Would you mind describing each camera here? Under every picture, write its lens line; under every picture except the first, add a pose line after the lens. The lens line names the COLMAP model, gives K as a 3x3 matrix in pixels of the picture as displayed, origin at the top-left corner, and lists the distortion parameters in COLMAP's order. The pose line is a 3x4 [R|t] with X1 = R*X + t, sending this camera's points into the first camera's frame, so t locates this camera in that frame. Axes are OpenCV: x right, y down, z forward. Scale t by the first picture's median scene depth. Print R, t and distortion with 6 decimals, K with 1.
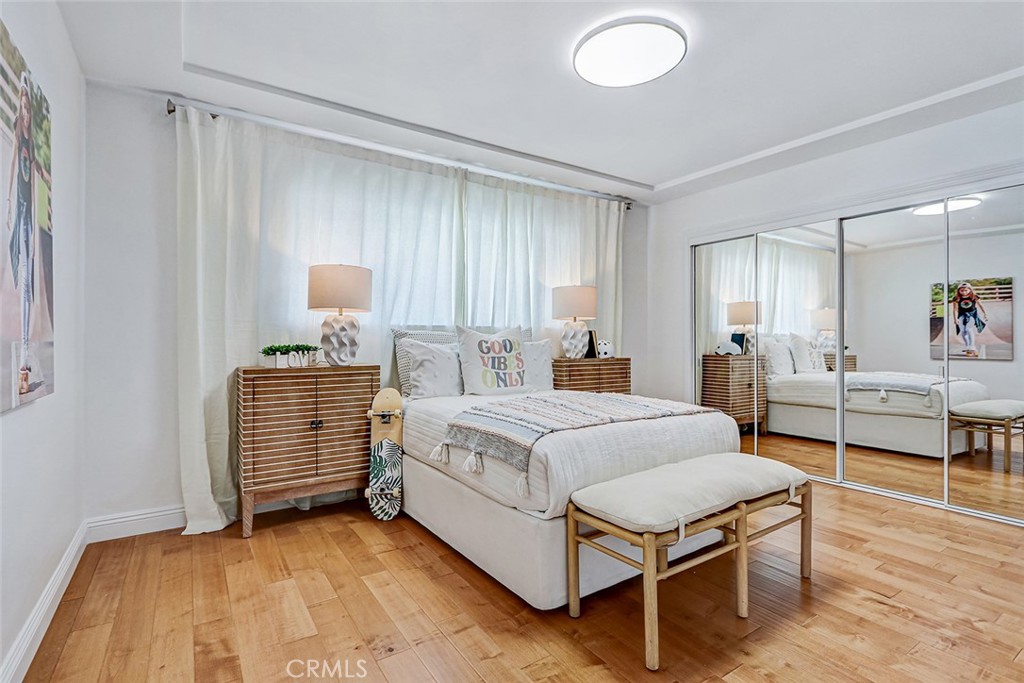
lens RADIAL K [[485.8, 0, 512.0], [0, 485.8, 341.5], [0, 0, 1]] dist [0.000512, -0.000016]
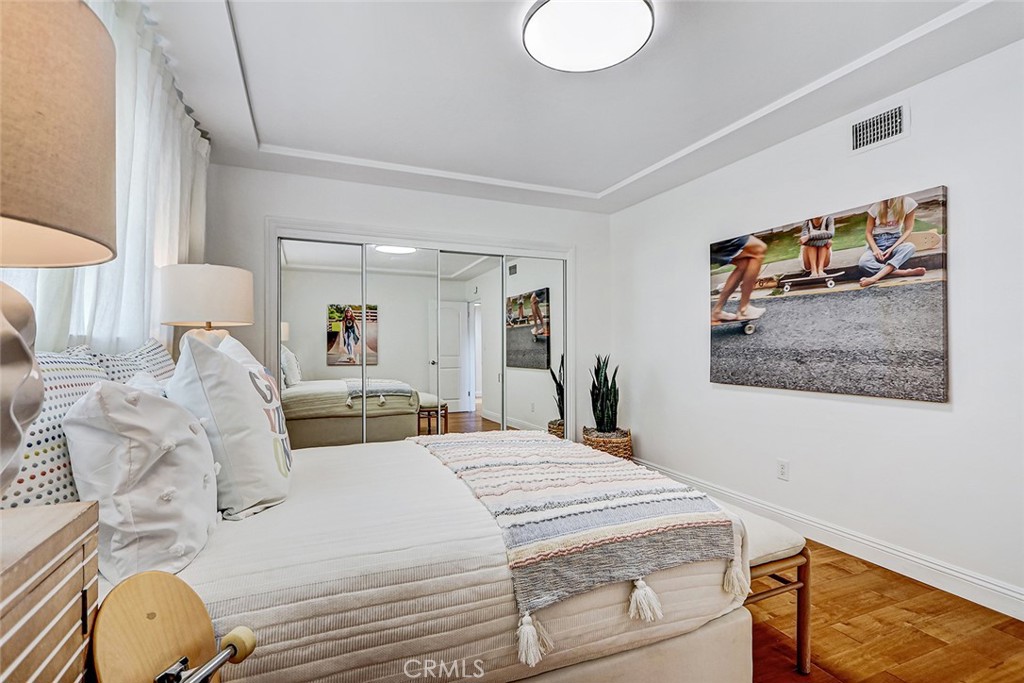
lens RADIAL K [[465.7, 0, 518.0], [0, 465.7, 345.5], [0, 0, 1]] dist [0.000292, -0.000423]
pose [[0.207552, 0.003820, 0.978217, -0.187502], [-0.001043, 0.999993, -0.003683, -0.011836], [-0.978223, -0.000256, 0.207554, 0.303256]]
